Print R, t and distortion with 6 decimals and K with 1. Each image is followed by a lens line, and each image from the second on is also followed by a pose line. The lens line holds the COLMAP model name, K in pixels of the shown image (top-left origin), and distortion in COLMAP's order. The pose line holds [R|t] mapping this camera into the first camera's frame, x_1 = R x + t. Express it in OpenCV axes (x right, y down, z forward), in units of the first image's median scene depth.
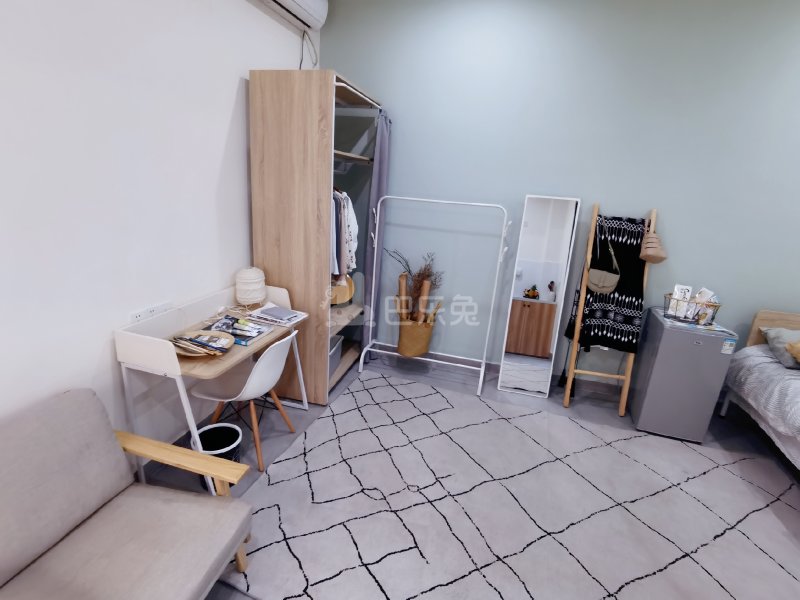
lens RADIAL K [[401.4, 0, 397.4], [0, 401.4, 297.6], [0, 0, 1]] dist [-0.001992, -0.024561]
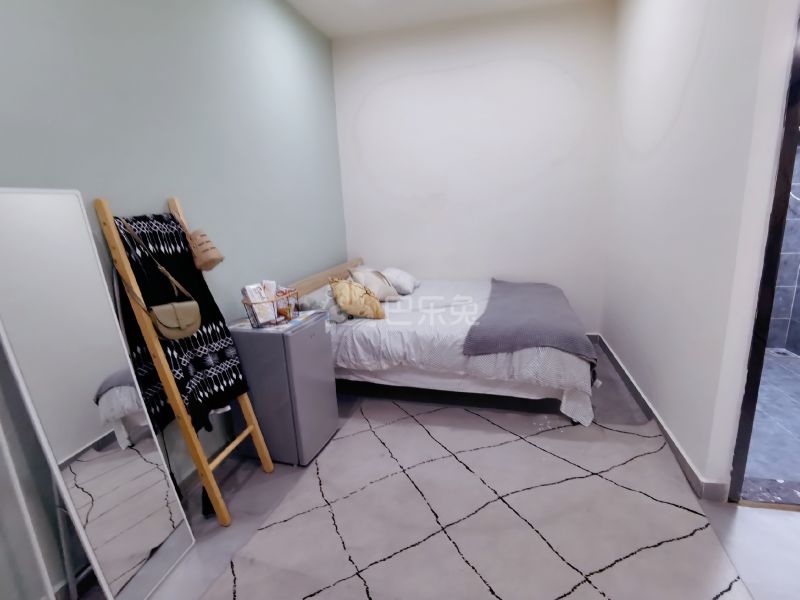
lens RADIAL K [[401.4, 0, 397.4], [0, 401.4, 297.6], [0, 0, 1]] dist [-0.001992, -0.024561]
pose [[-0.015590, -0.292346, 0.956186, -0.067926], [0.339979, 0.897773, 0.280030, -0.133456], [-0.940304, 0.329449, 0.085396, 0.656234]]
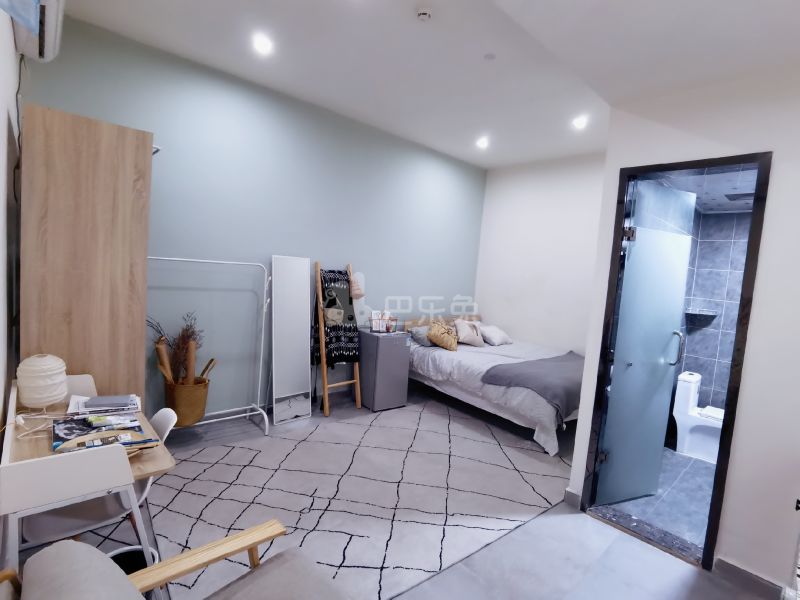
lens RADIAL K [[401.4, 0, 397.4], [0, 401.4, 297.6], [0, 0, 1]] dist [-0.001992, -0.024561]
pose [[0.547096, -0.093228, 0.831862, -0.543727], [0.204168, 0.978627, -0.024600, -0.024933], [-0.811789, 0.183298, 0.554437, 0.040195]]
